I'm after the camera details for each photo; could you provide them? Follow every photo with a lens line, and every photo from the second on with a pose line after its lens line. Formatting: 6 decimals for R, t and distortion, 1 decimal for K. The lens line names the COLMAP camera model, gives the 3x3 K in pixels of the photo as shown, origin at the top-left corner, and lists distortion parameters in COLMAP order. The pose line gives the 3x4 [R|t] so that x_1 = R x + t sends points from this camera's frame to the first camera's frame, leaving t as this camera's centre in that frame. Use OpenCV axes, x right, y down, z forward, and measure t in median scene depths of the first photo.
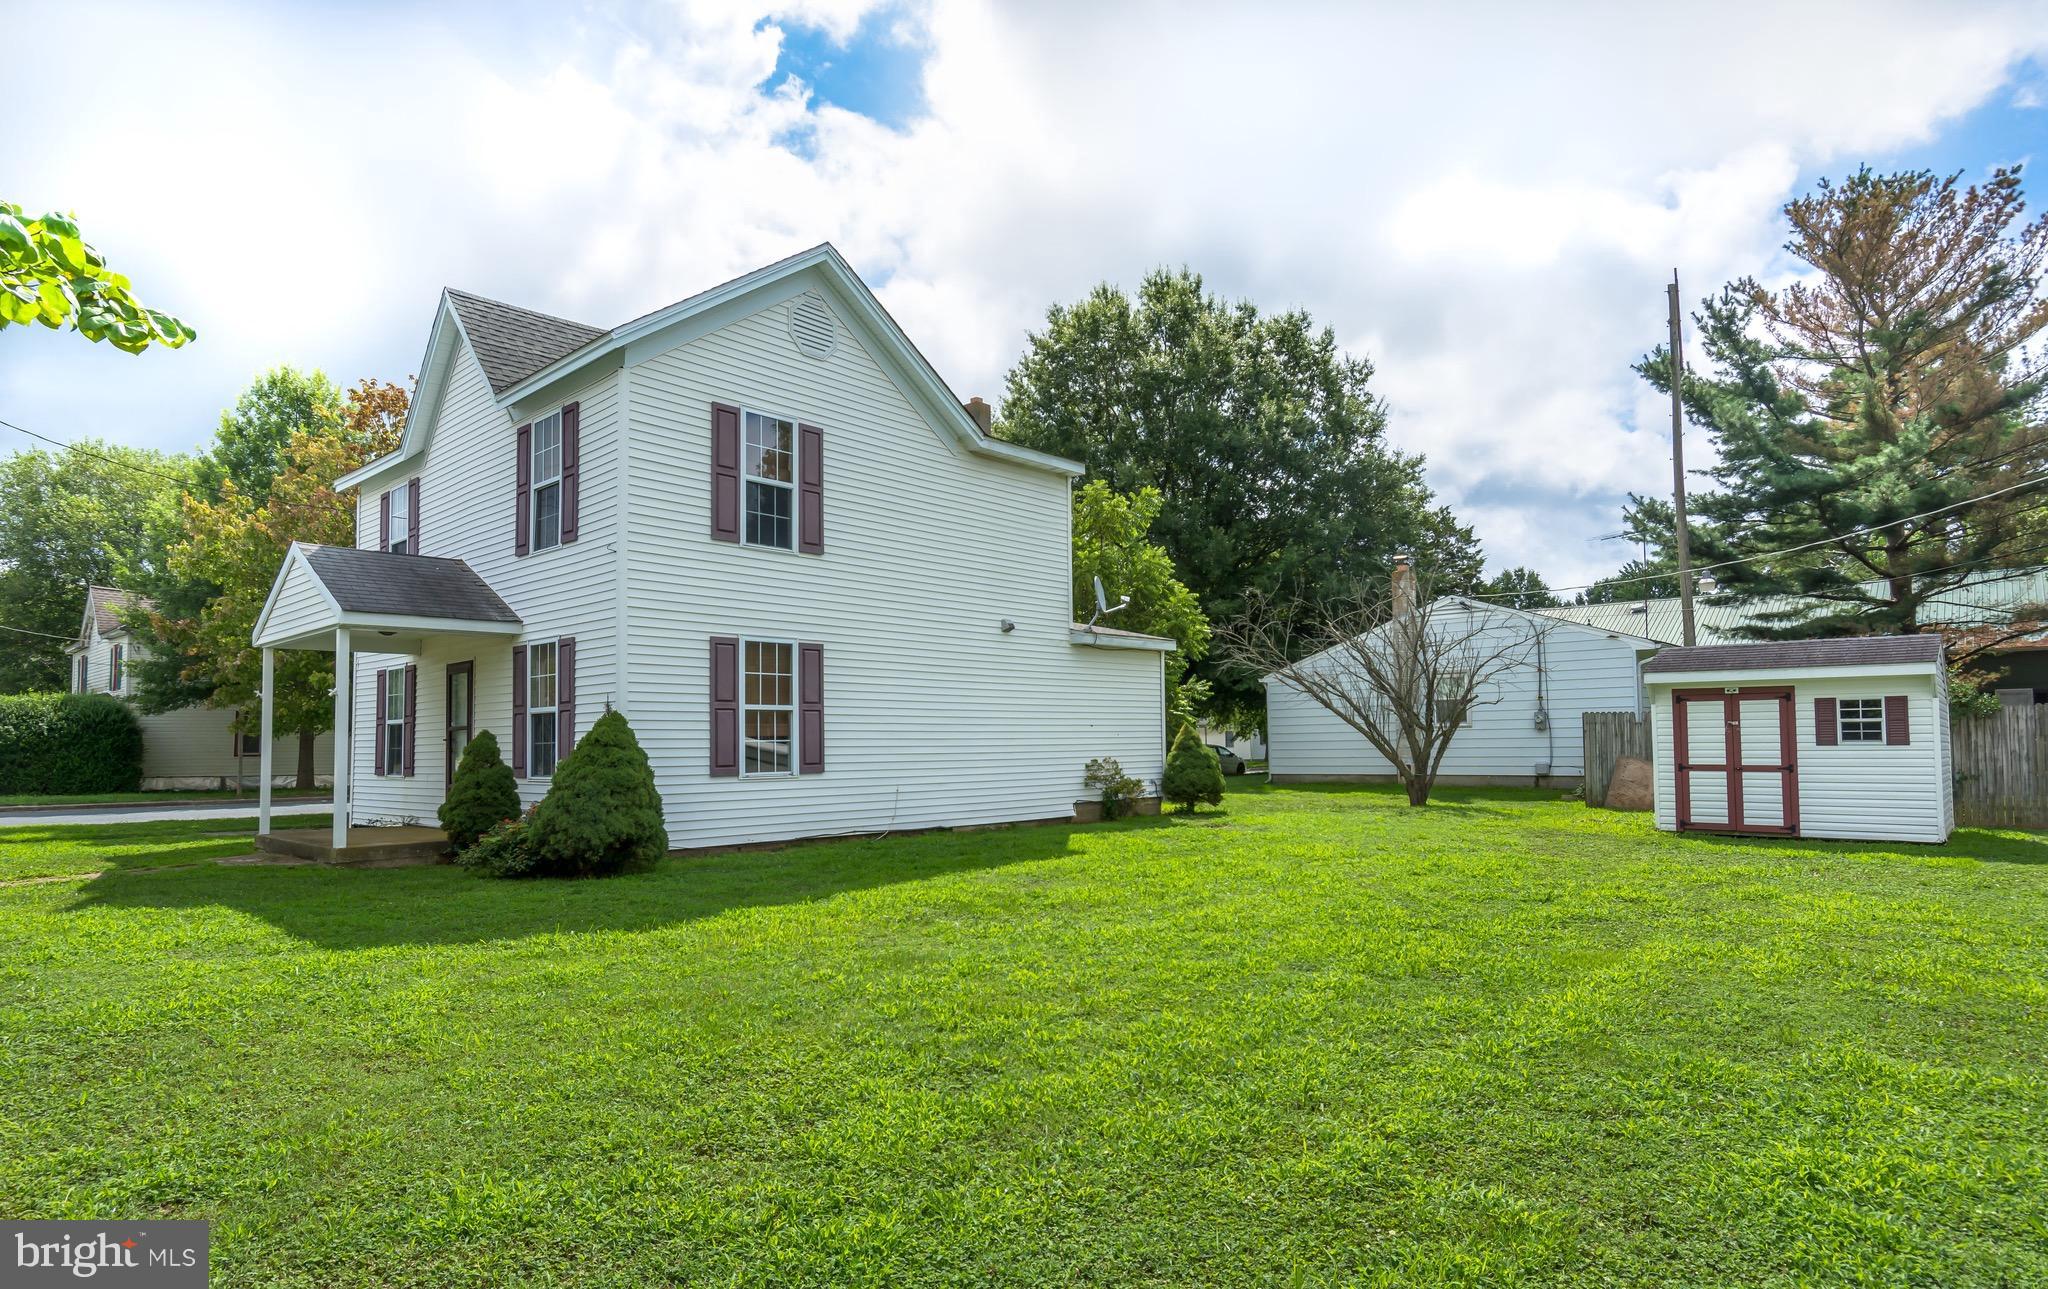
lens RADIAL K [[1093.3, 0, 966.6], [0, 1093.3, 680.8], [0, 0, 1]] dist [0.002702, -0.001241]
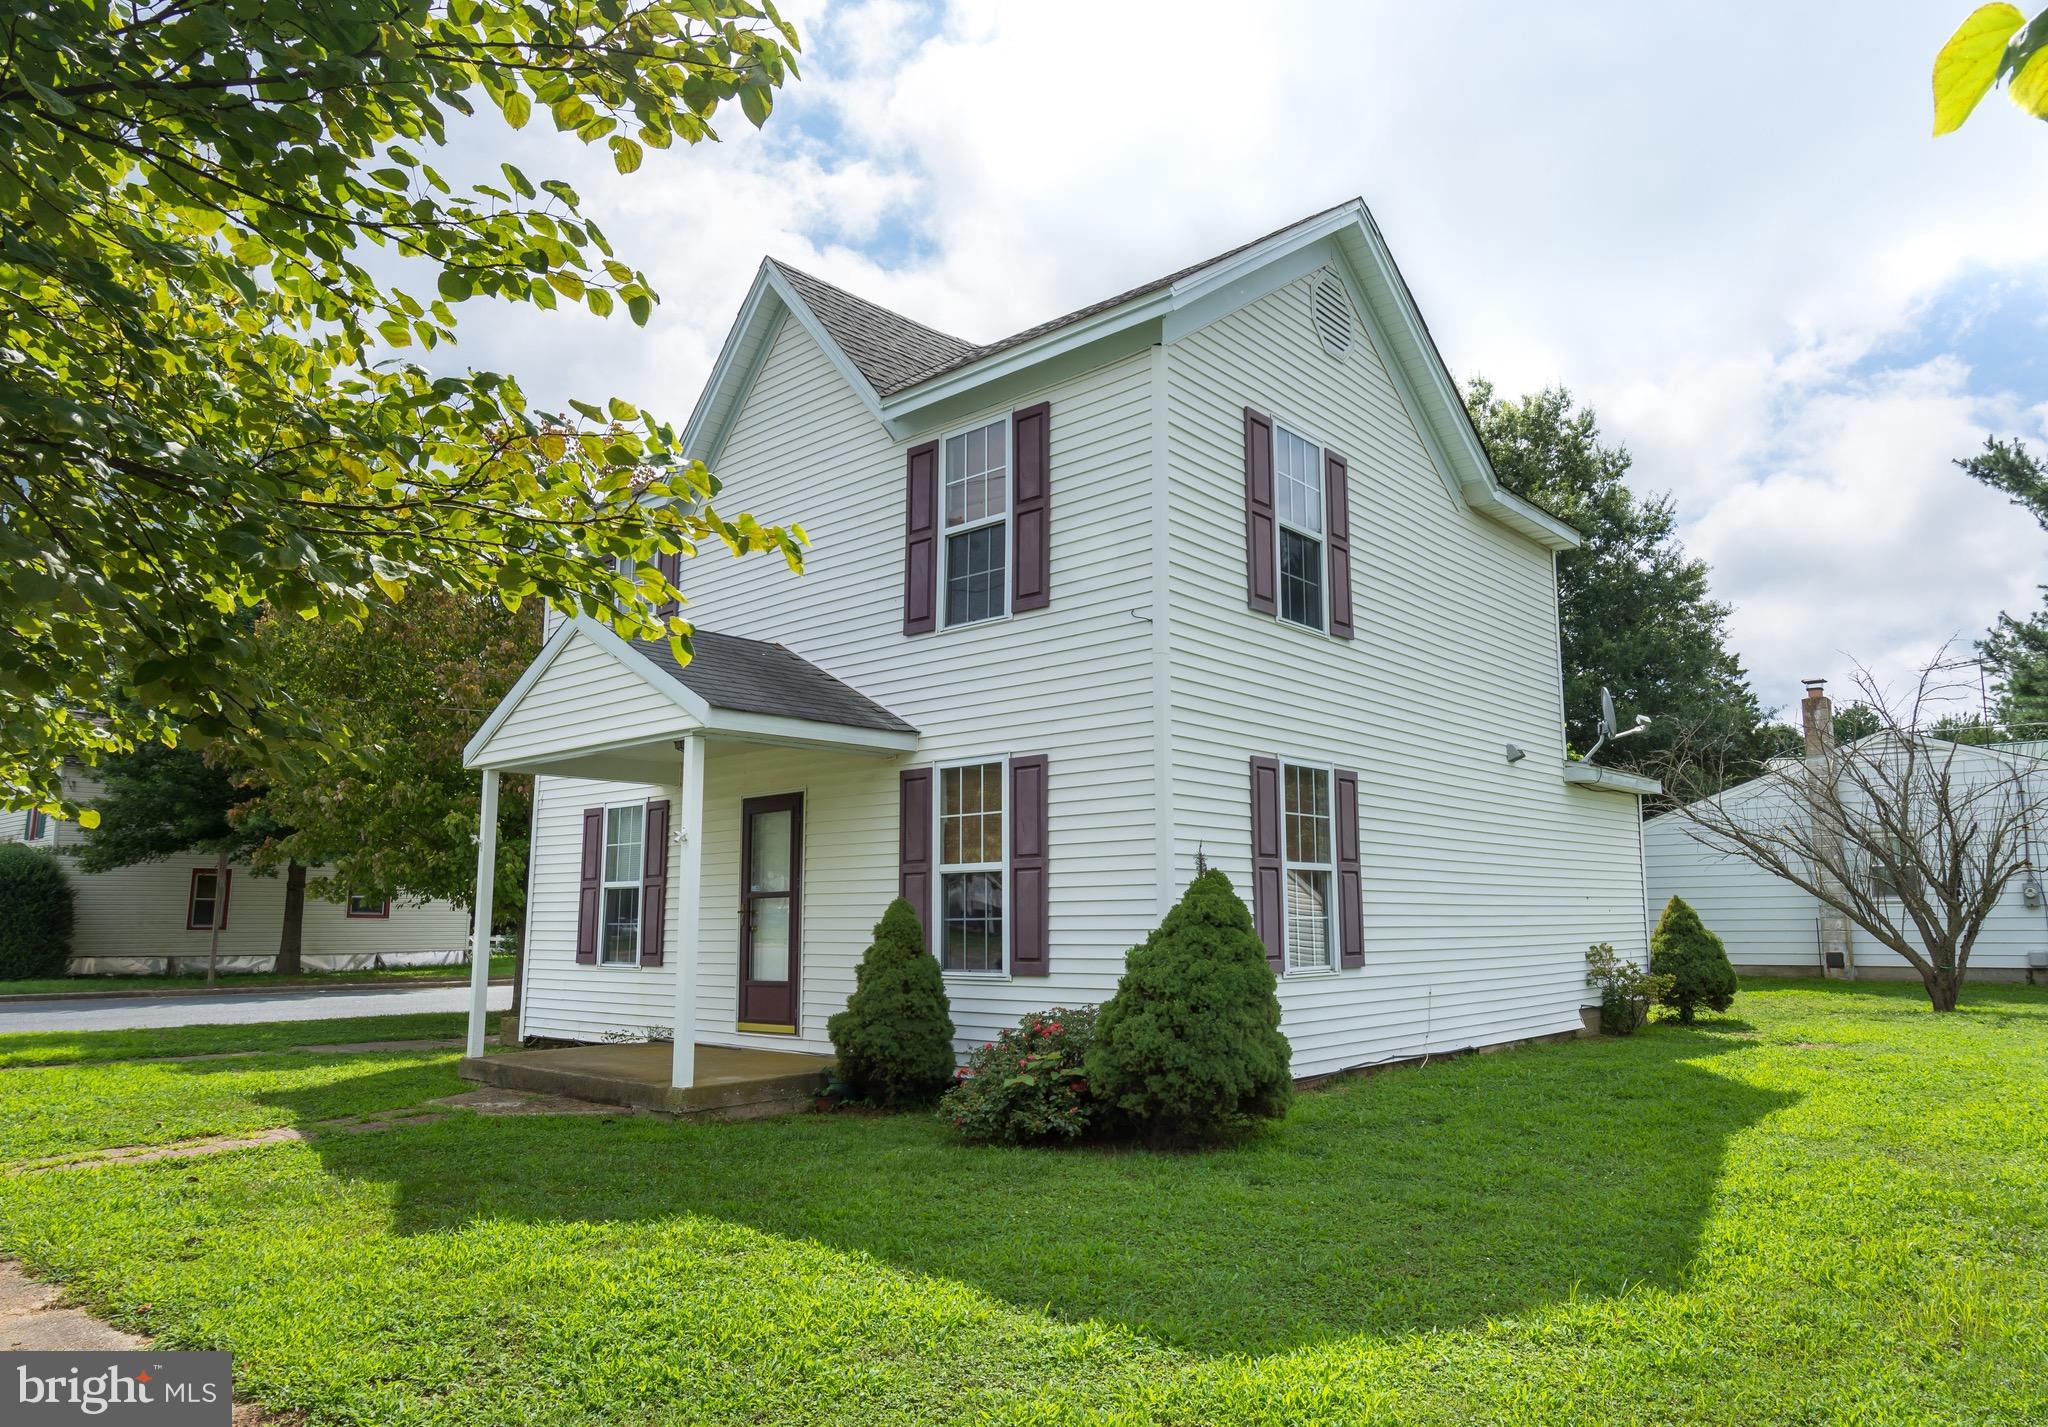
lens RADIAL K [[1303.8, 0, 1024.2], [0, 1303.8, 714.1], [0, 0, 1]] dist [-0.007213, 0.000771]
pose [[0.999165, 0.013185, 0.038668, -0.367886], [-0.009349, 0.995167, -0.097756, 0.010984], [-0.039770, 0.097313, 0.994459, 0.211431]]
